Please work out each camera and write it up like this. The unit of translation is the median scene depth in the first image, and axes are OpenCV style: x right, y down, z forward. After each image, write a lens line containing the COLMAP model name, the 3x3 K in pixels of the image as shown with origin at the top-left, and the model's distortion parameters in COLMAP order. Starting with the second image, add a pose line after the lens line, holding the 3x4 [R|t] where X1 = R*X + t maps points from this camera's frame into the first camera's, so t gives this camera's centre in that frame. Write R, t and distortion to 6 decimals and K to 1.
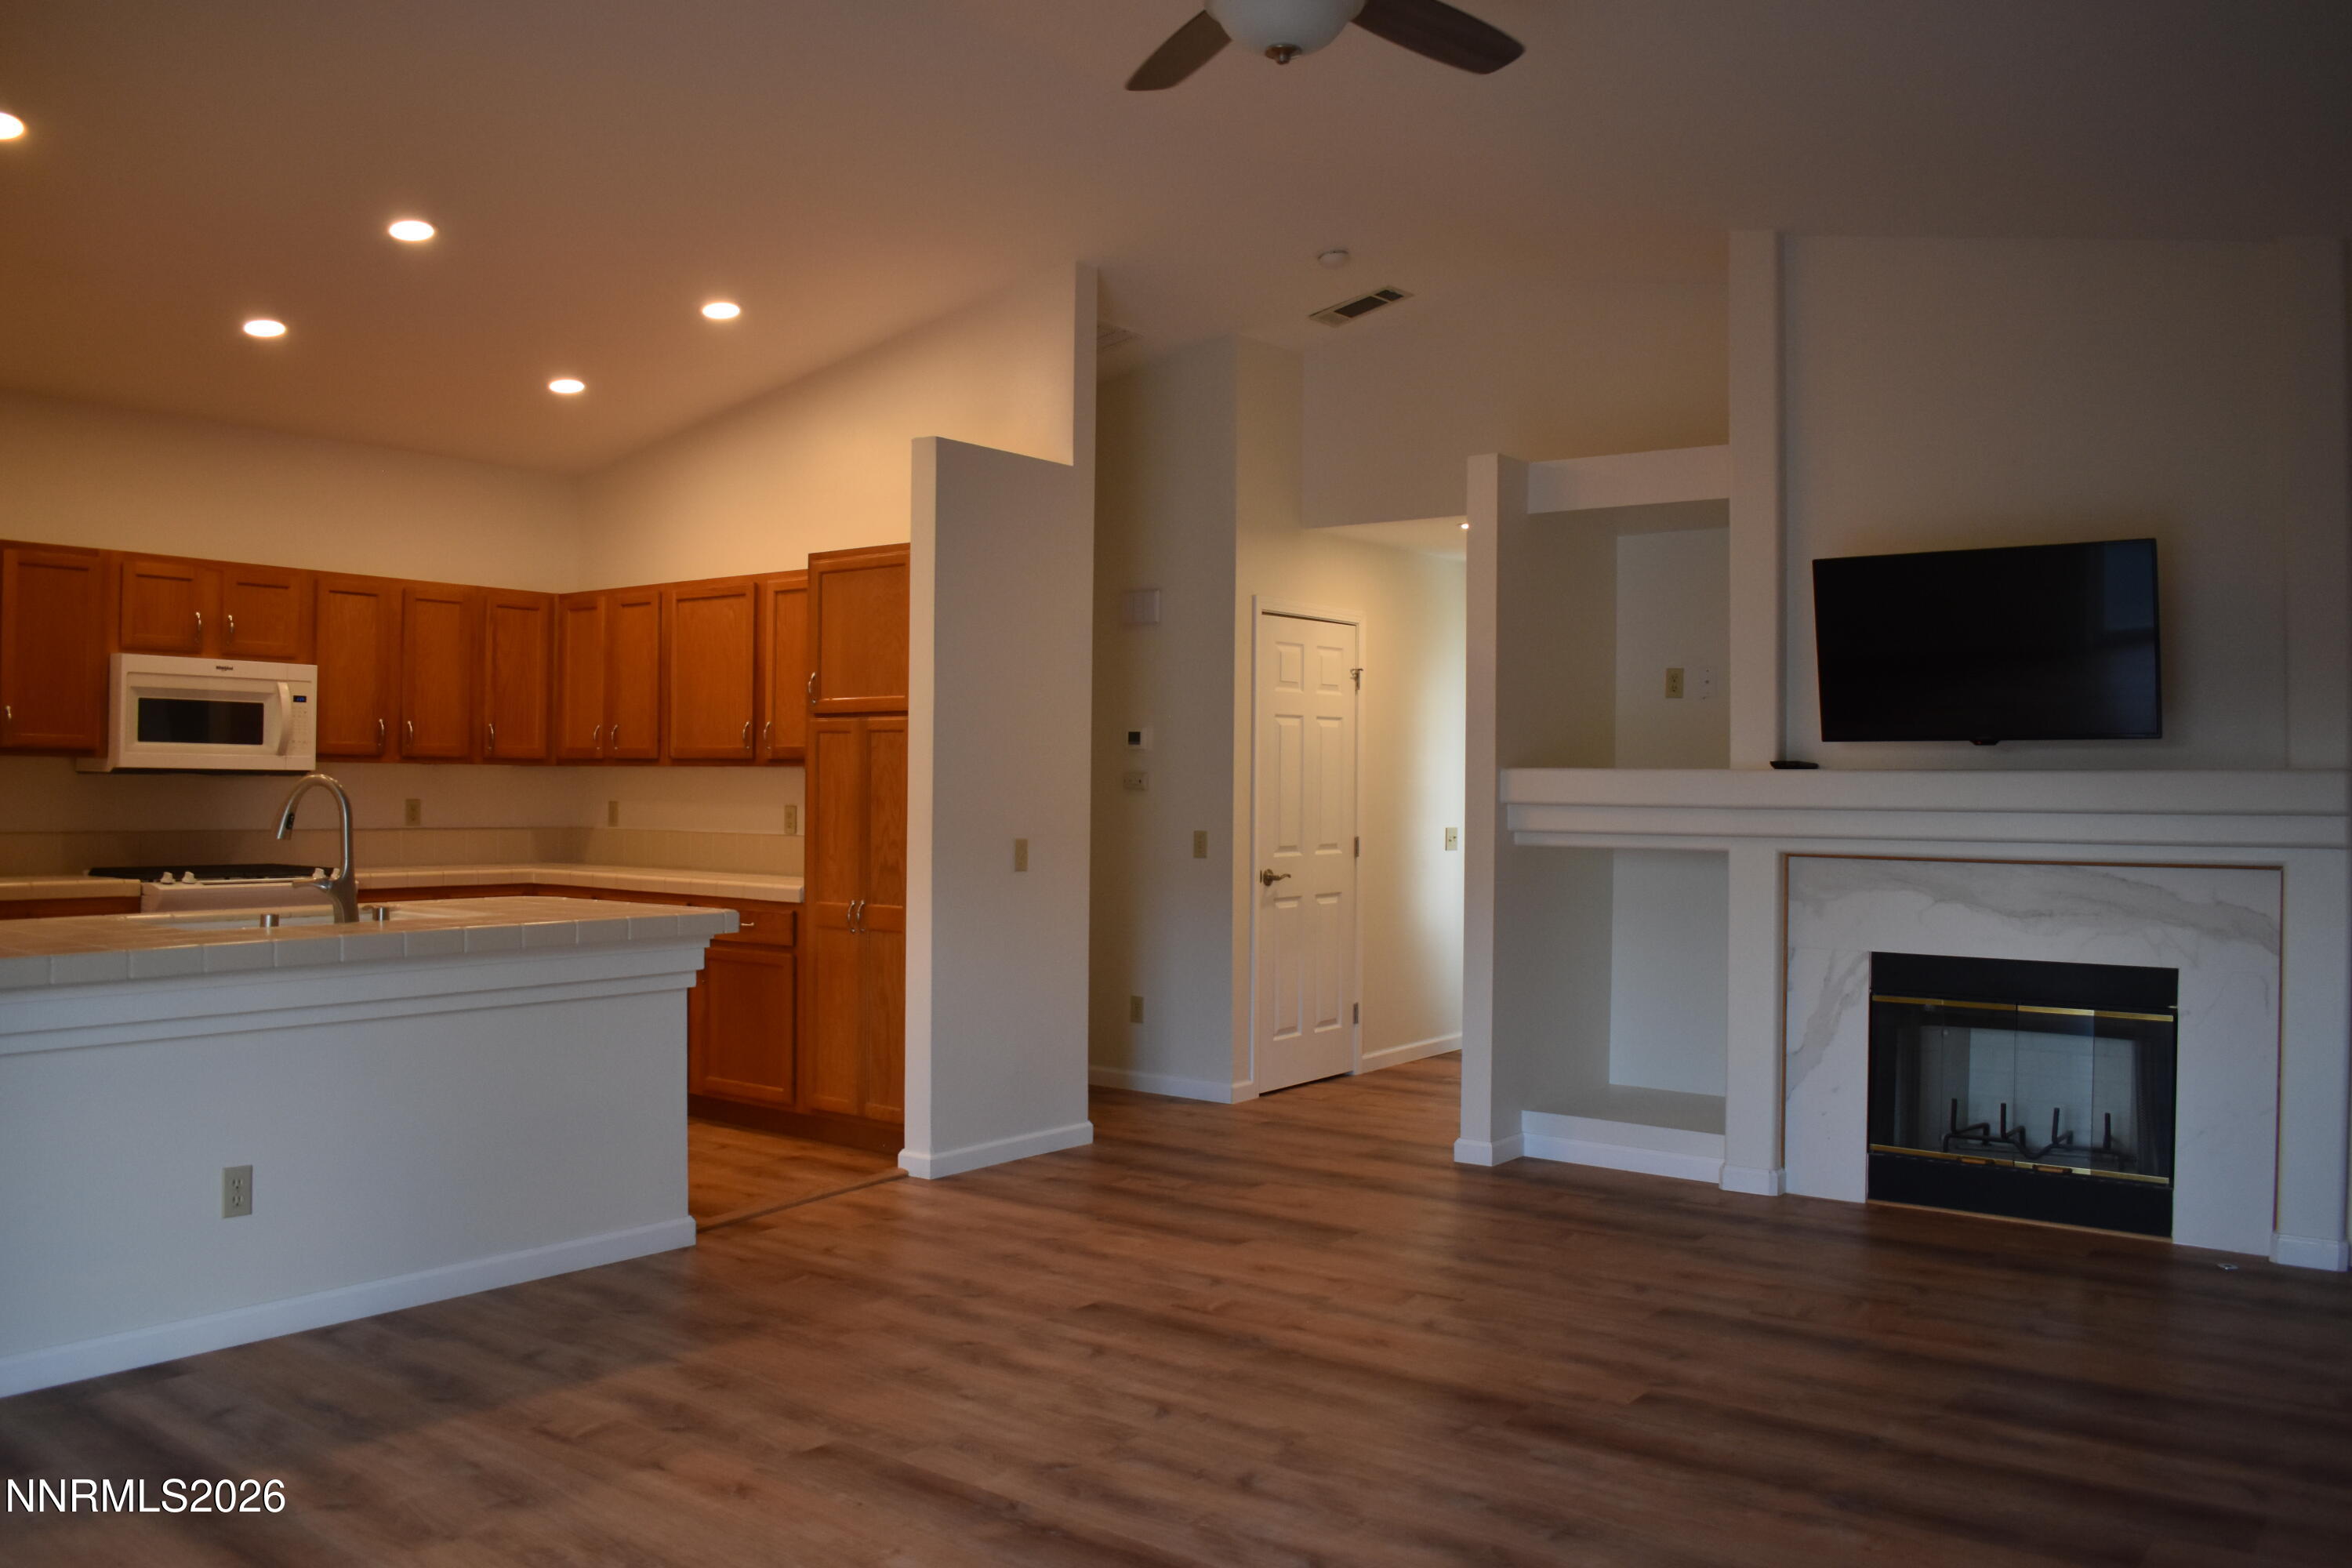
lens RADIAL K [[1829.1, 0, 1163.9], [0, 1829.1, 779.3], [0, 0, 1]] dist [-0.096899, 0.013715]
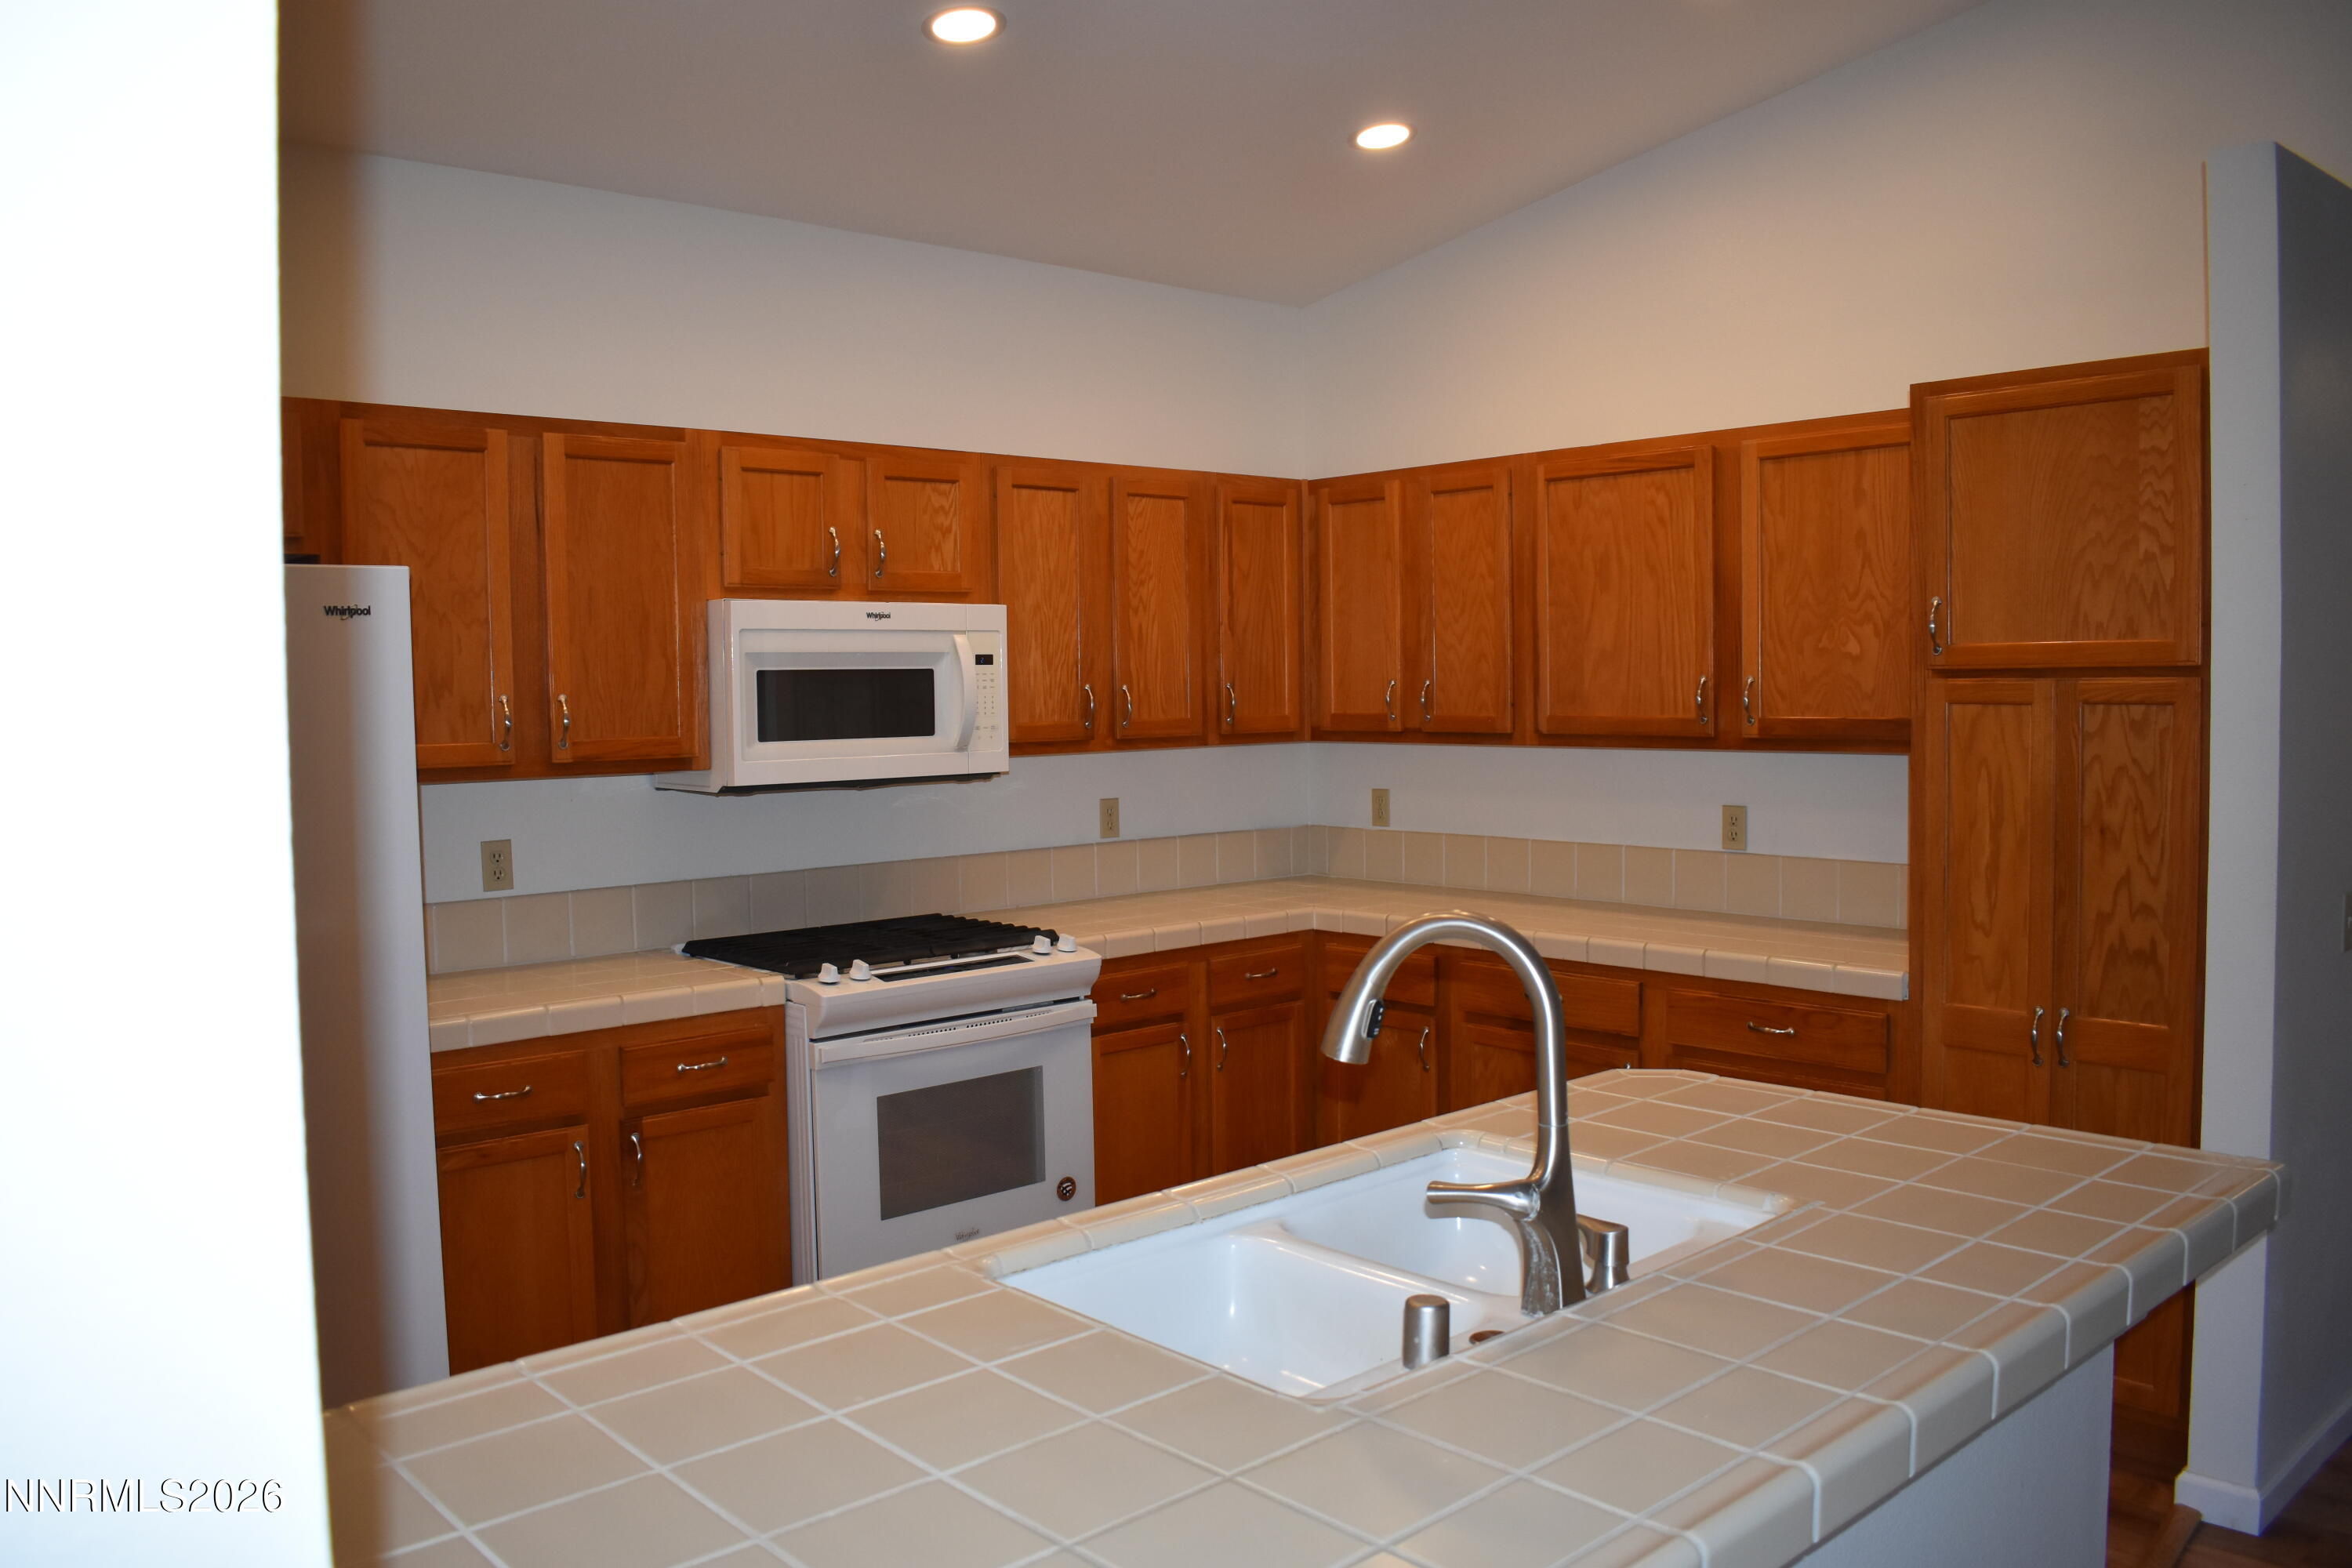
lens RADIAL K [[1829.1, 0, 1166.7], [0, 1829.1, 783.9], [0, 0, 1]] dist [-0.096899, 0.013715]
pose [[0.981027, -0.015132, -0.193279, -0.311658], [0.027088, 0.997868, 0.059370, -0.039502], [0.191969, -0.063479, 0.979346, 0.400969]]
